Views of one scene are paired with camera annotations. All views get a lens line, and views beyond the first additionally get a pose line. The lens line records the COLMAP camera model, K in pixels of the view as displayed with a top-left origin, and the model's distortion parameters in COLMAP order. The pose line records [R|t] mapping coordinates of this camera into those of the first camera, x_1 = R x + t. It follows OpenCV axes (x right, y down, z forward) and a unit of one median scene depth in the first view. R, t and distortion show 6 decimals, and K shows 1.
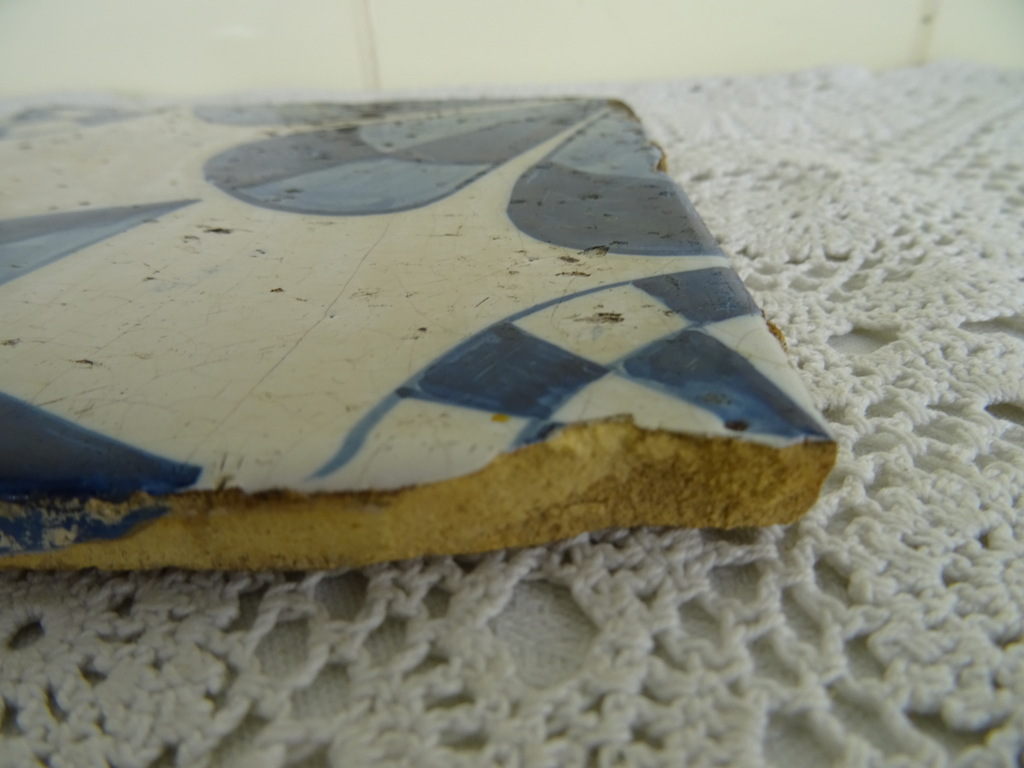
lens RADIAL K [[730.8, 0, 512.0], [0, 730.8, 384.0], [0, 0, 1]] dist [0.004407, -0.028579]
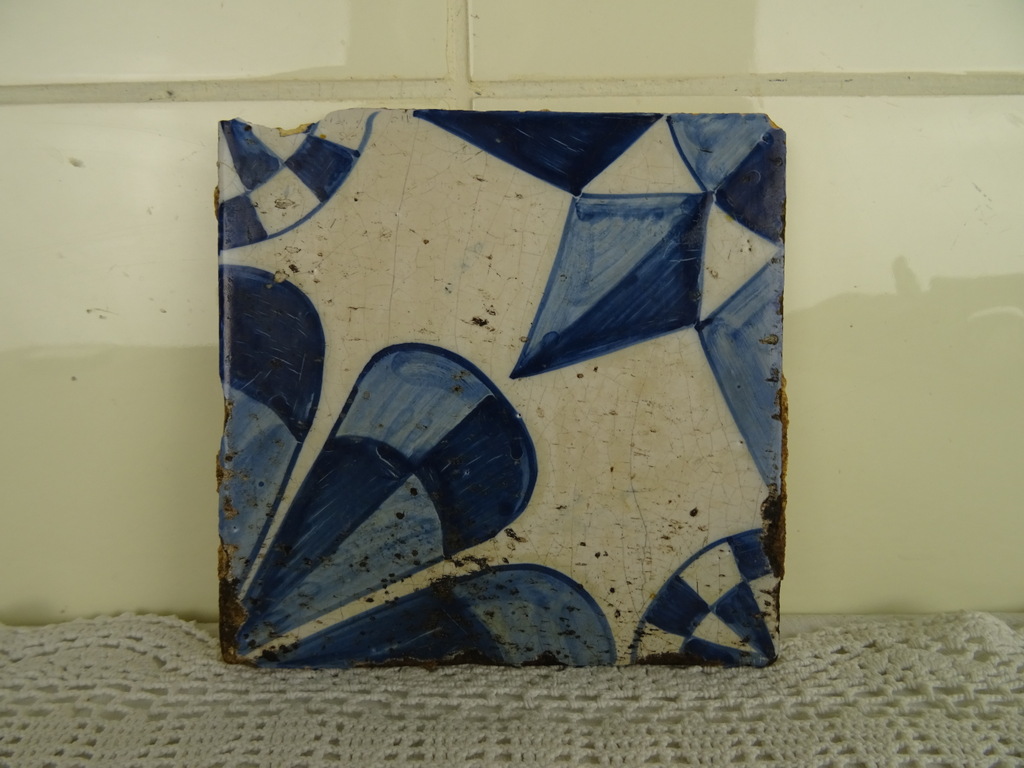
lens RADIAL K [[722.7, 0, 517.4], [0, 722.7, 381.9], [0, 0, 1]] dist [0.016829, -0.033006]
pose [[-0.999930, 0.006789, -0.009698, -0.537910], [-0.011831, -0.544494, 0.838681, -2.081134], [0.000413, 0.838737, 0.544536, 0.136157]]
